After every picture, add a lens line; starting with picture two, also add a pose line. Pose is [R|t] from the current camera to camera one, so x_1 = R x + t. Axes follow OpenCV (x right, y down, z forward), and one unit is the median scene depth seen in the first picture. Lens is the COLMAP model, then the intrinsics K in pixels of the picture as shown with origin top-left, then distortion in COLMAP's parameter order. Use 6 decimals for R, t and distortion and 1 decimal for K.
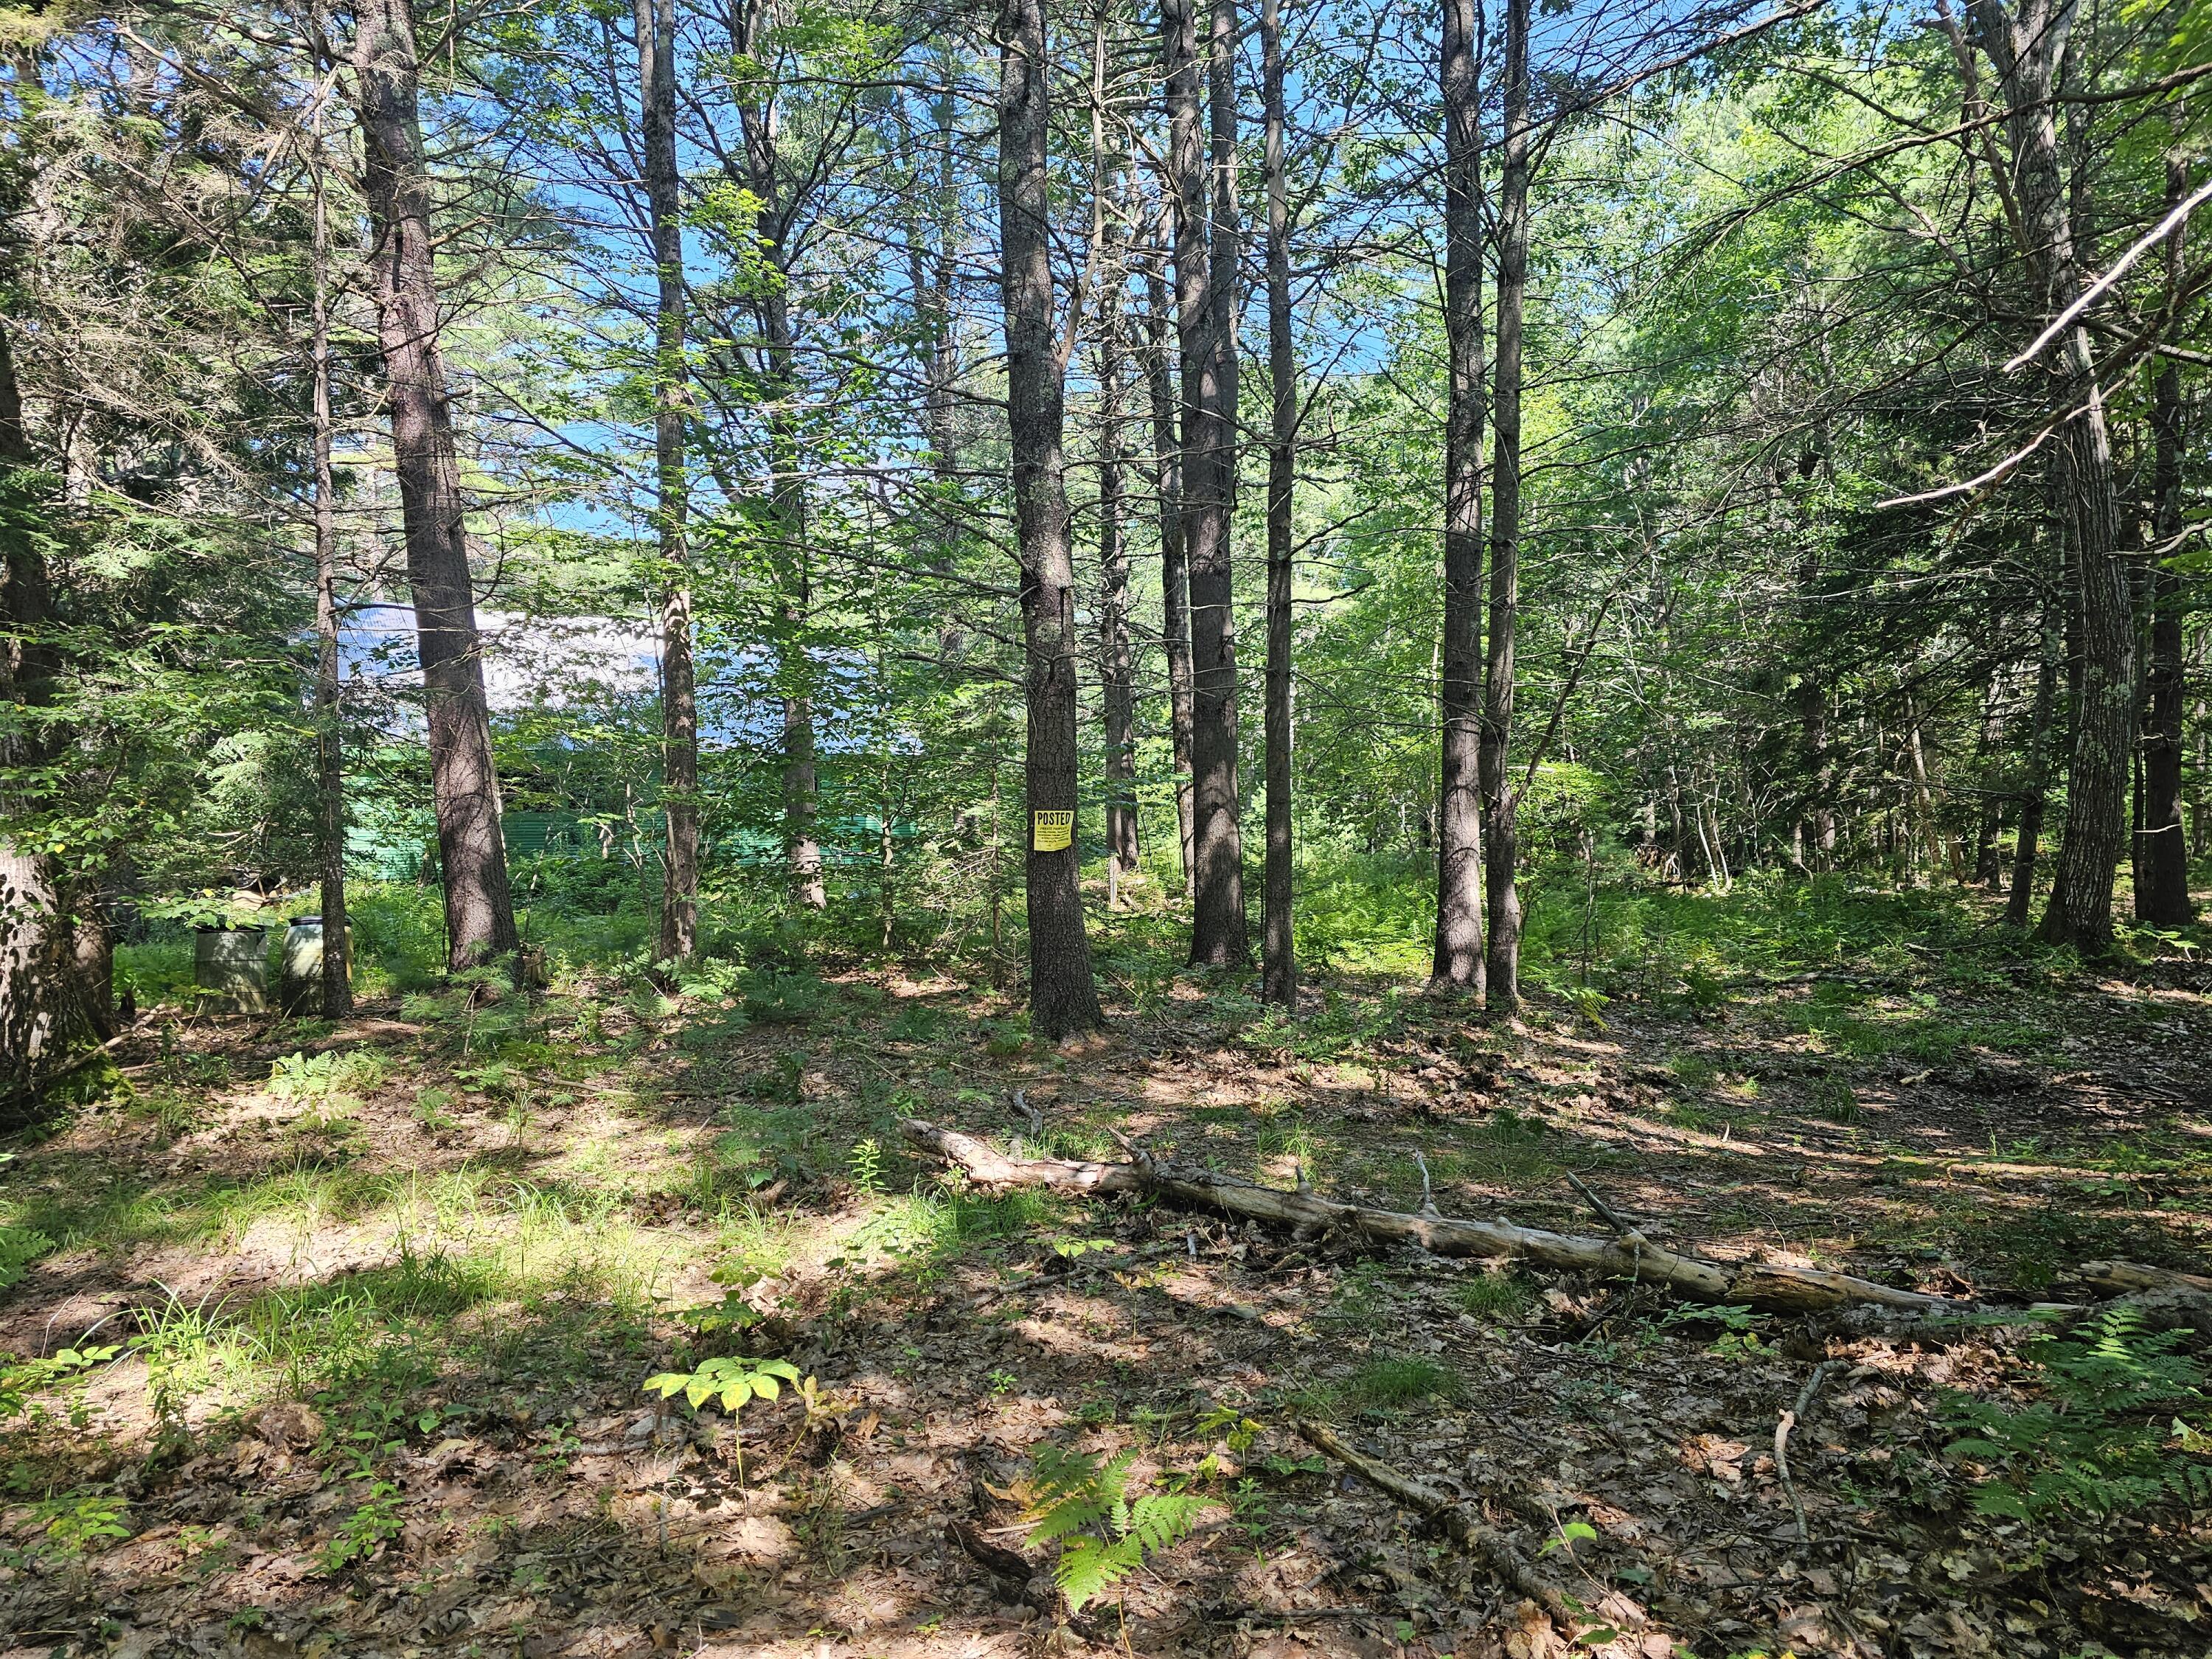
lens RADIAL K [[1483.5, 0, 1106.6], [0, 1483.5, 829.0], [0, 0, 1]] dist [0.028026, -0.012372]
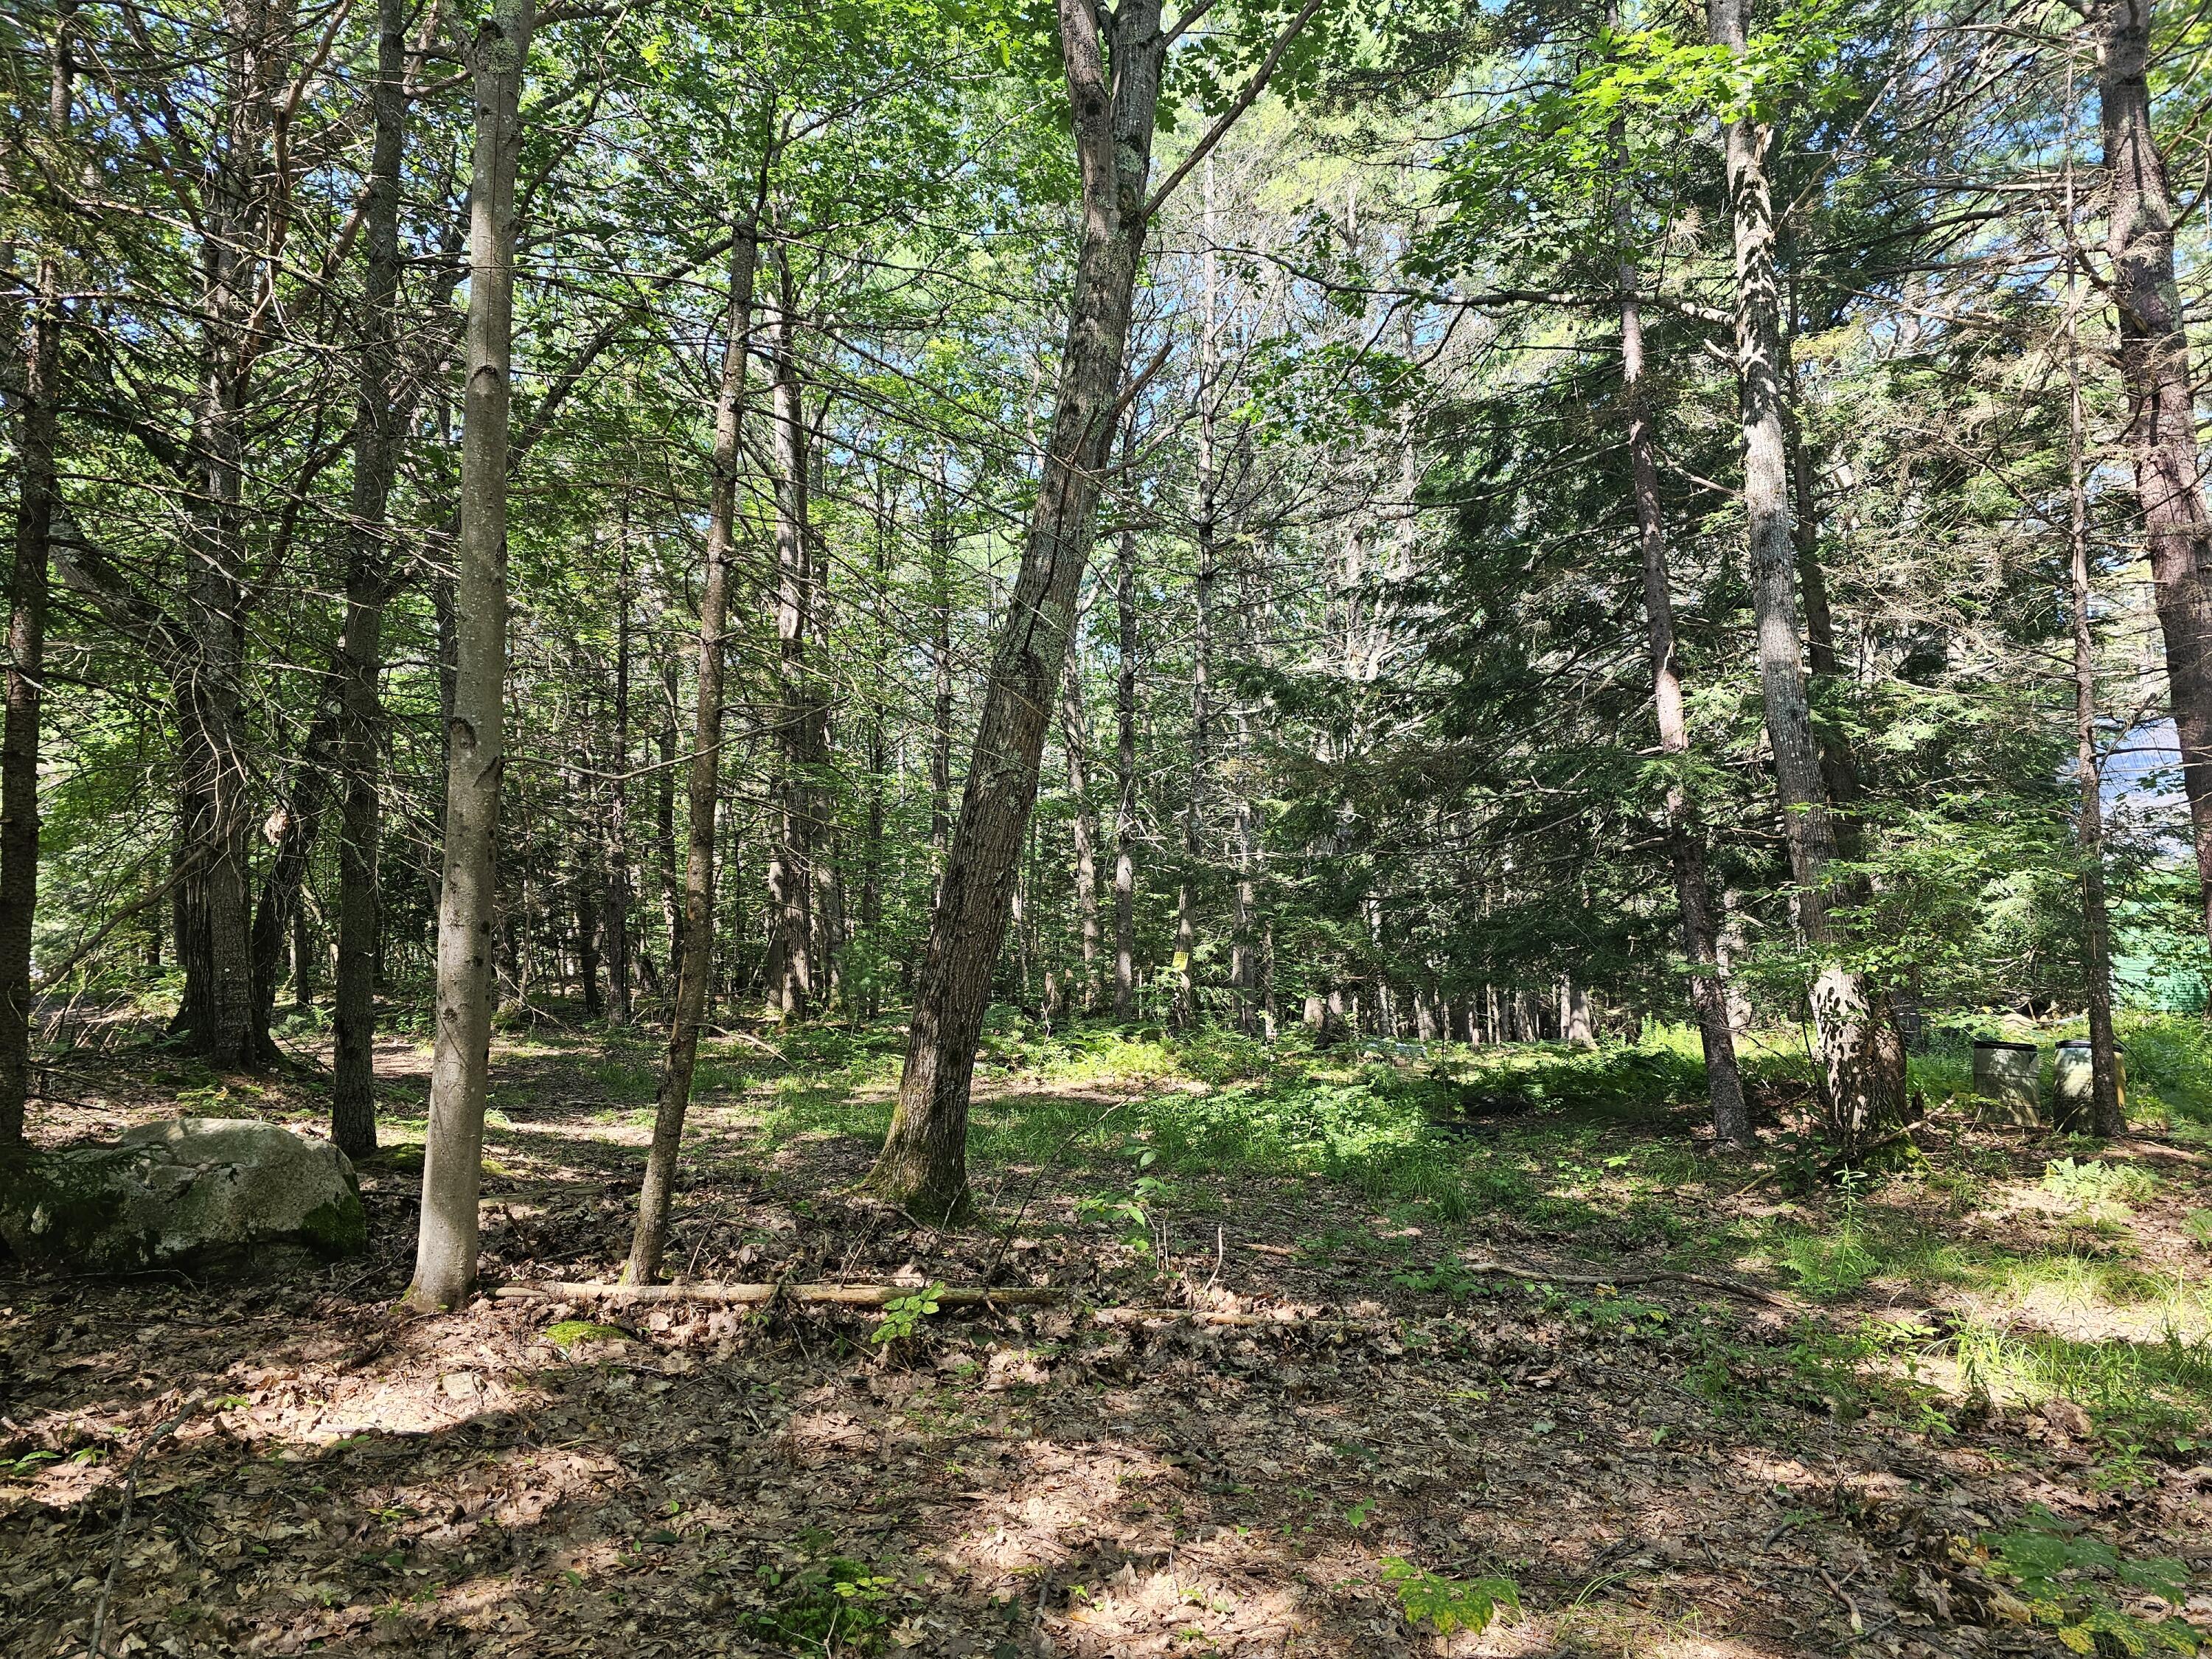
lens RADIAL K [[1483.5, 0, 1105.7], [0, 1483.5, 829.4], [0, 0, 1]] dist [0.028026, -0.012372]
pose [[0.483182, -0.050448, -0.874065, 0.095789], [-0.021046, 0.997381, -0.069199, -0.003244], [0.875267, 0.051832, 0.480855, -0.169935]]
